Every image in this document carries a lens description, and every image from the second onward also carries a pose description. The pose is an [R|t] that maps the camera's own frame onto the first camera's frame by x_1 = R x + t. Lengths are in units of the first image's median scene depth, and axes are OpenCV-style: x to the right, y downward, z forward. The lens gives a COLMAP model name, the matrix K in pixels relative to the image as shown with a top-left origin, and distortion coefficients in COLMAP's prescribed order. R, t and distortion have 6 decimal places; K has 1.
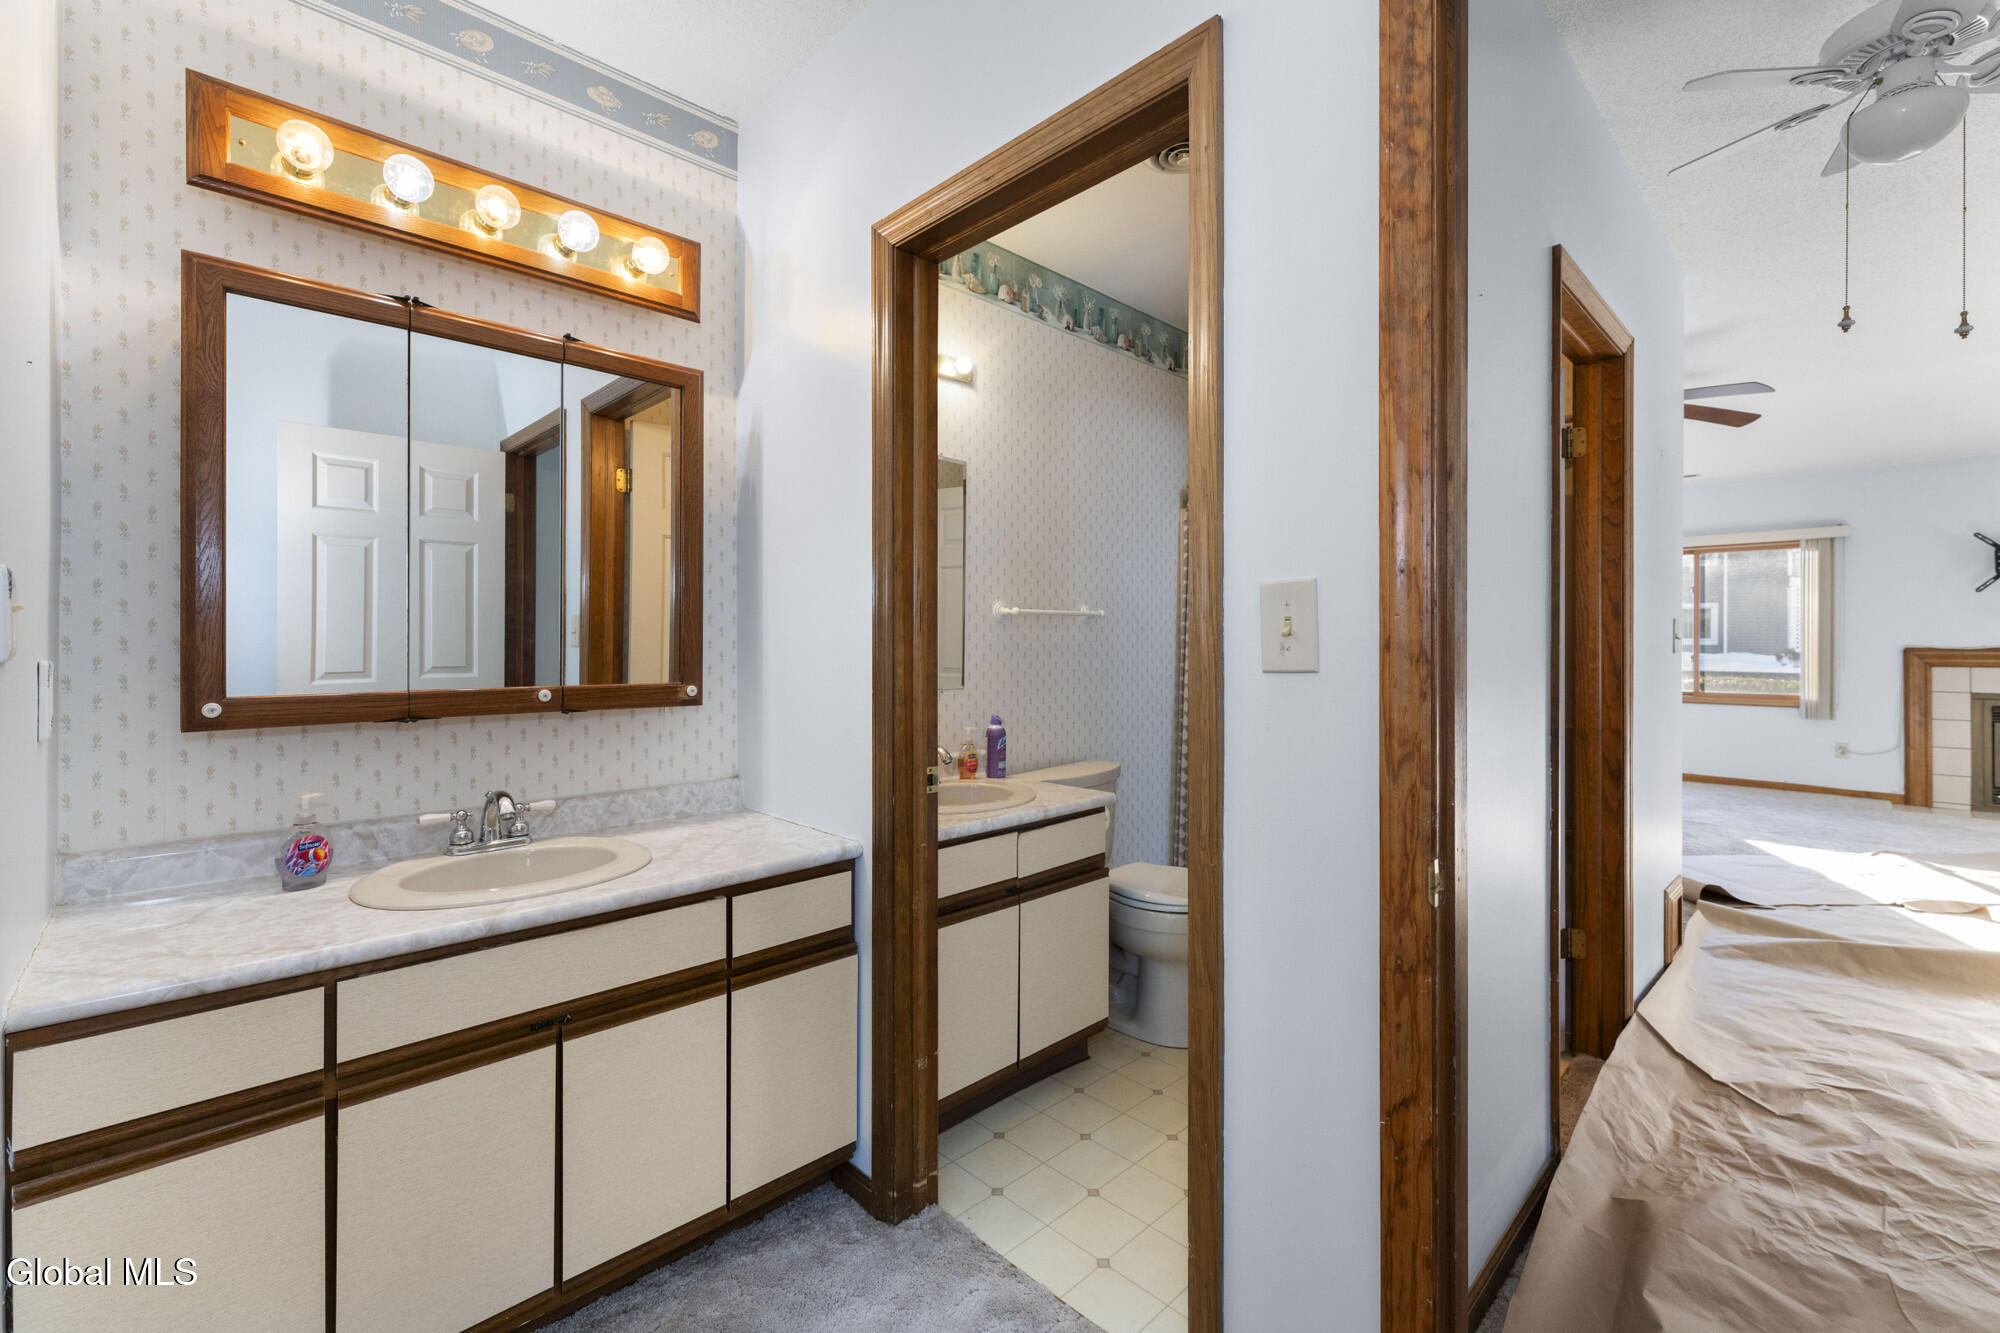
lens RADIAL K [[844.8, 0, 1007.6], [0, 844.8, 652.6], [0, 0, 1]] dist [-0.003075, 0.000829]
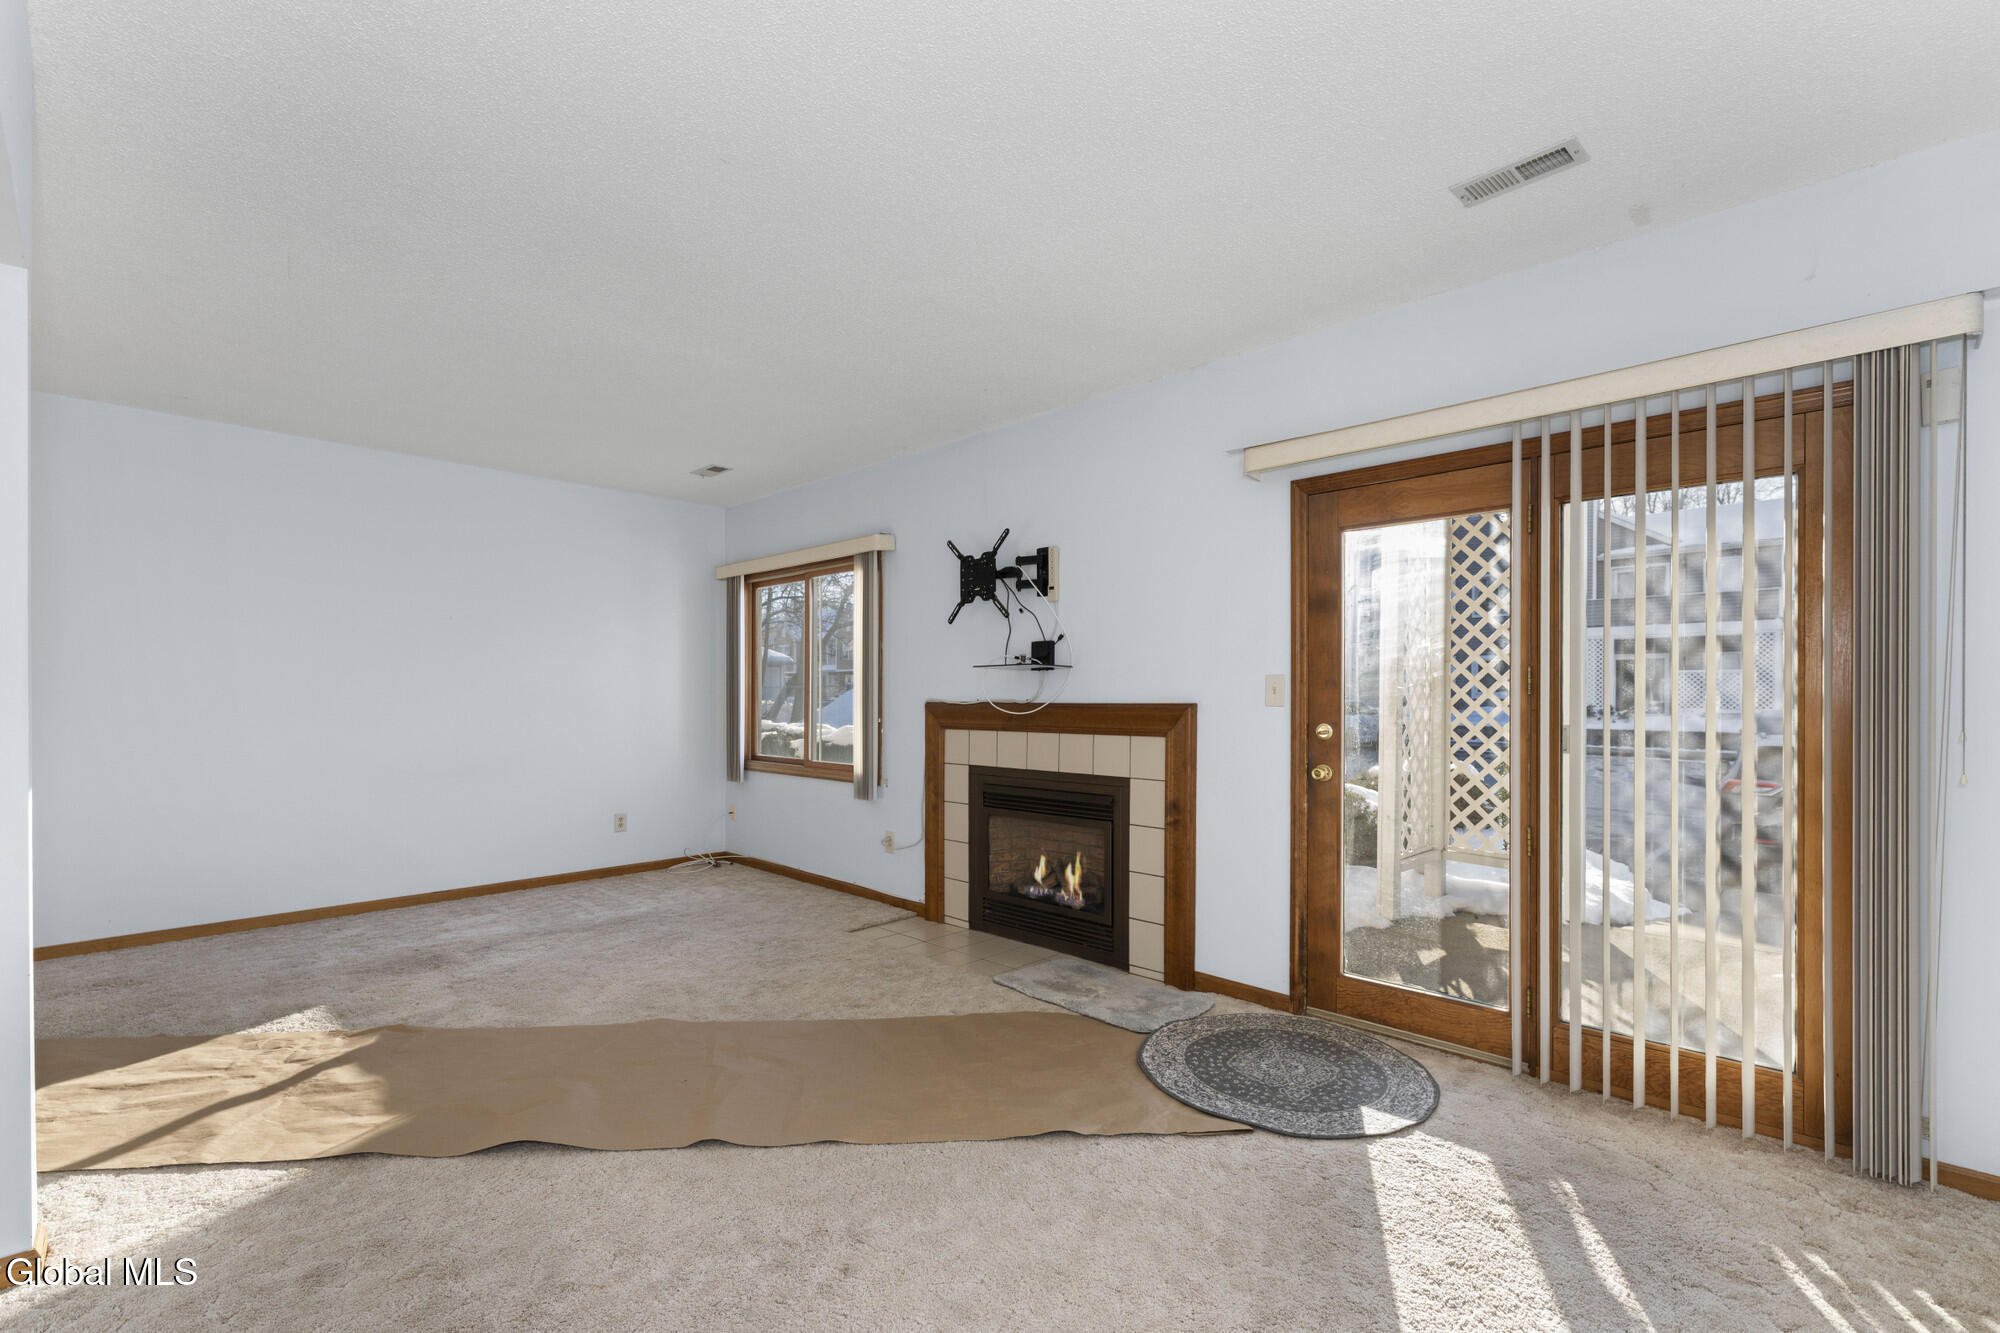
lens RADIAL K [[844.8, 0, 1002.4], [0, 844.8, 716.2], [0, 0, 1]] dist [-0.003075, 0.000829]
pose [[0.999005, 0.001239, 0.044579, 1.126150], [-0.002031, 0.999841, 0.017729, -0.006824], [-0.044550, -0.017802, 0.998849, 0.276826]]
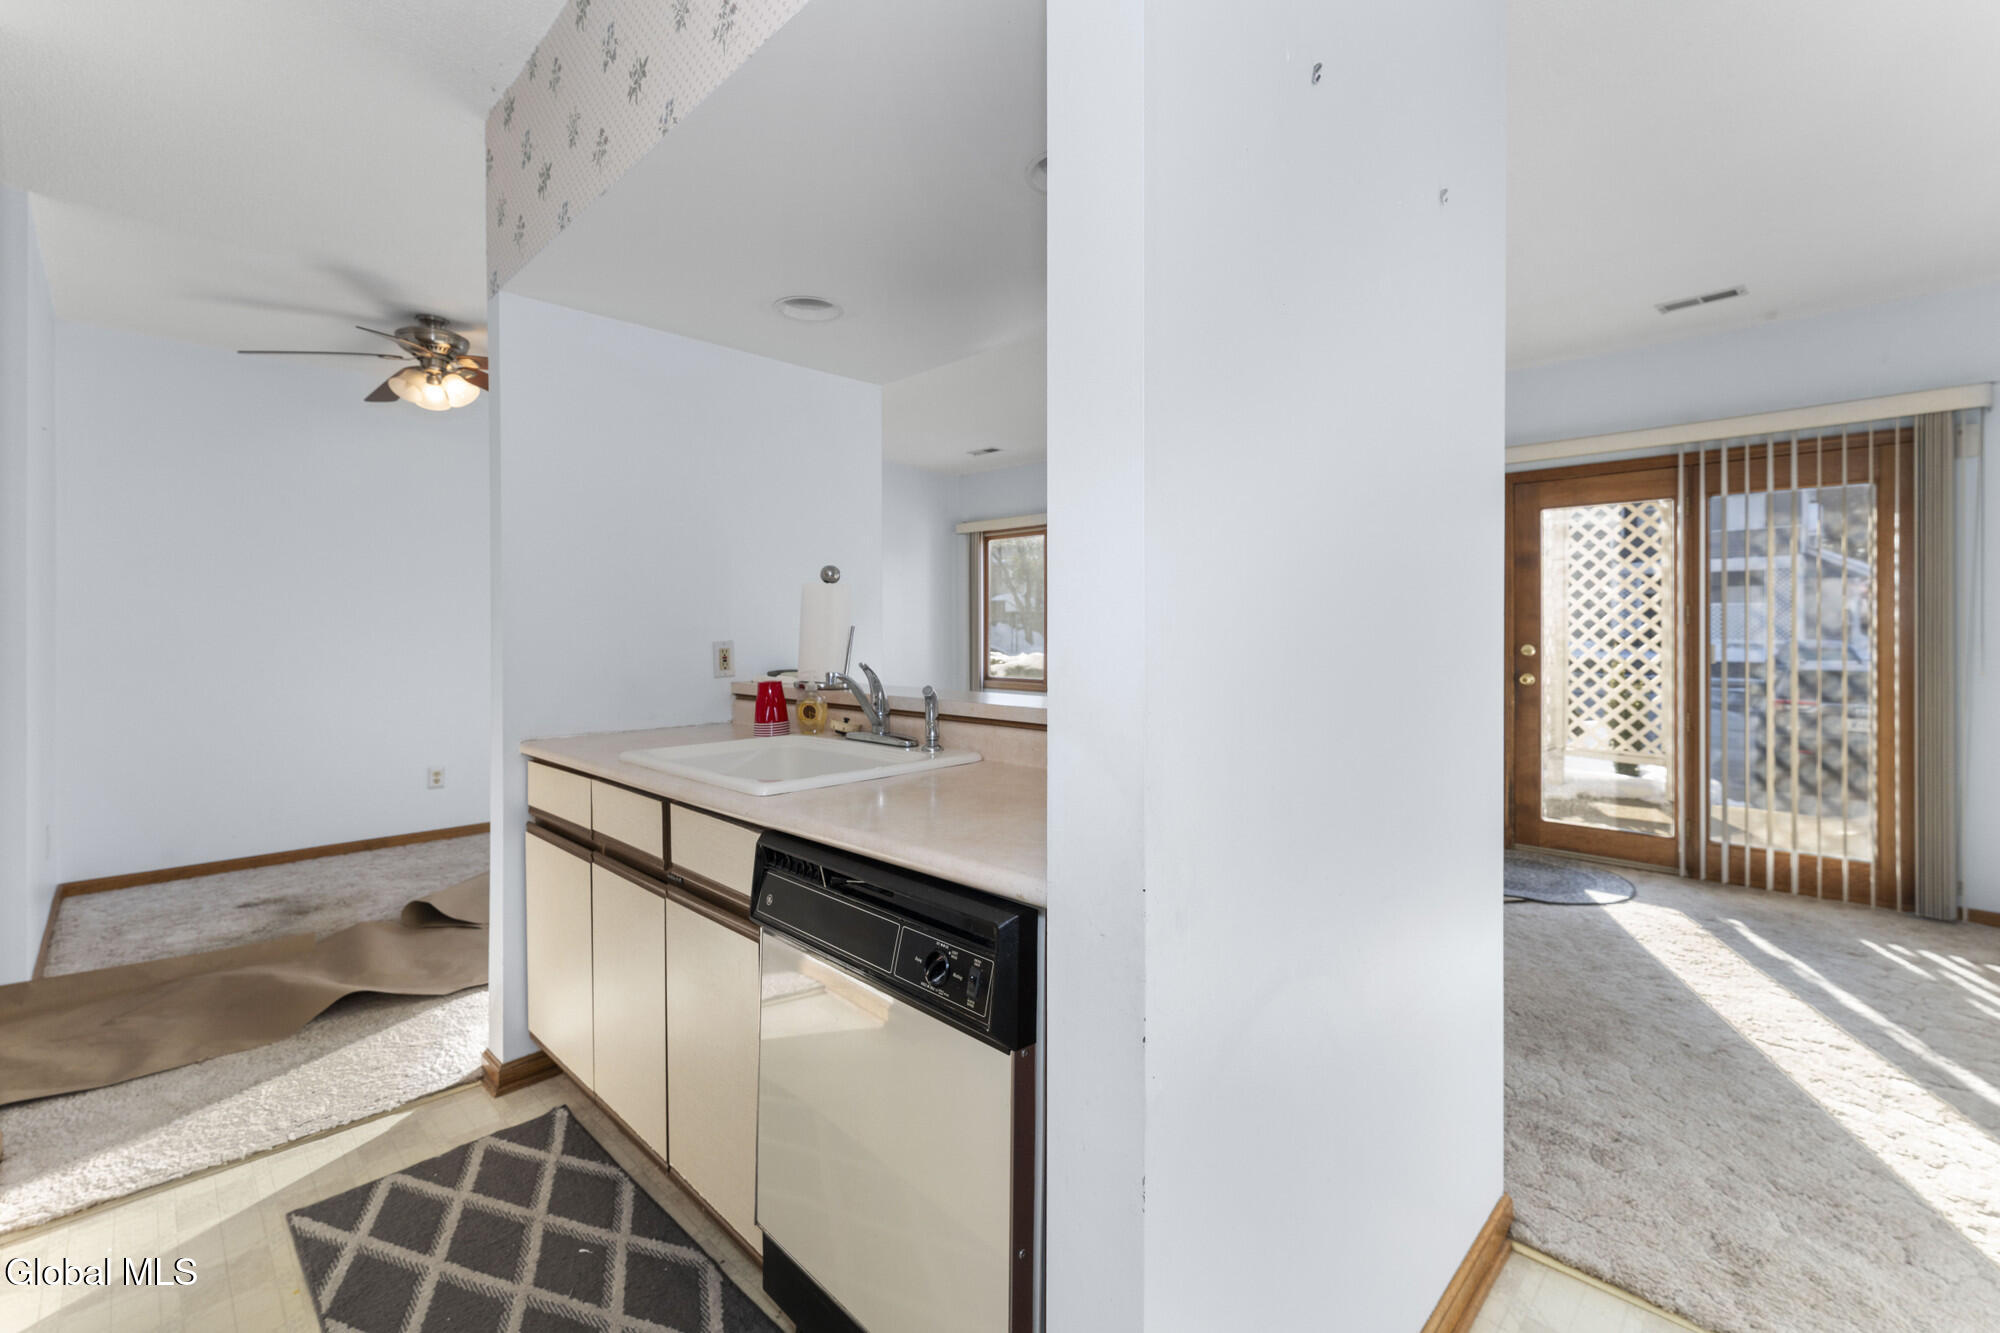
lens RADIAL K [[844.8, 0, 1002.8], [0, 844.8, 647.2], [0, 0, 1]] dist [-0.003075, 0.000829]
pose [[0.999585, -0.002421, 0.028703, 0.872535], [0.001916, 0.999843, 0.017603, -0.005139], [-0.028741, -0.017541, 0.999433, 0.067612]]
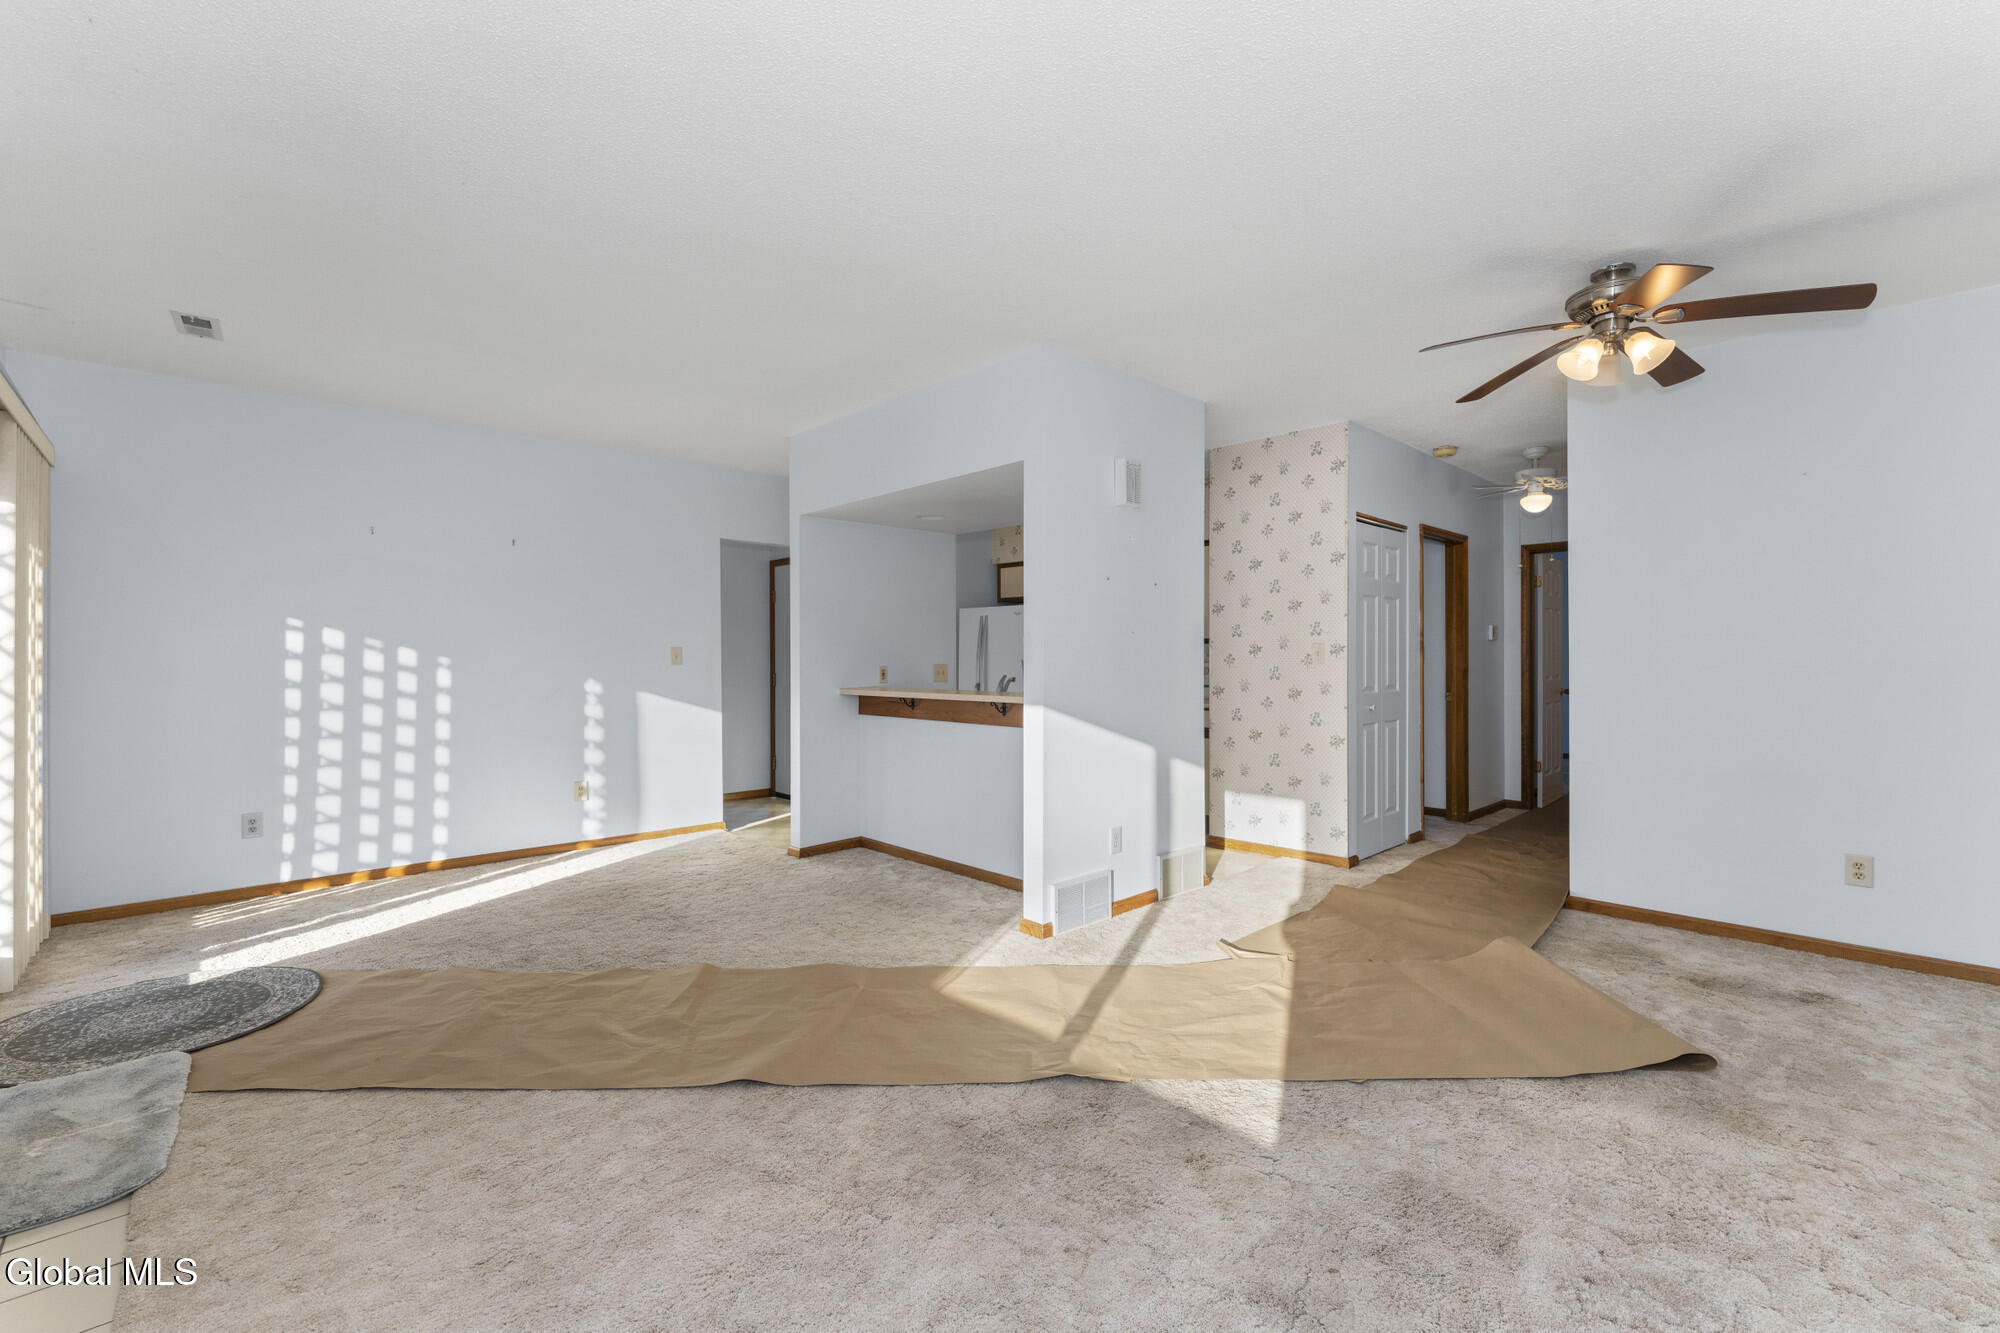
lens RADIAL K [[844.8, 0, 1001.2], [0, 844.8, 659.0], [0, 0, 1]] dist [-0.003075, 0.000829]
pose [[-0.999945, 0.001371, 0.010403, 0.828918], [0.001378, 0.999999, 0.000600, -0.008991], [-0.010402, 0.000615, -0.999946, 1.155889]]
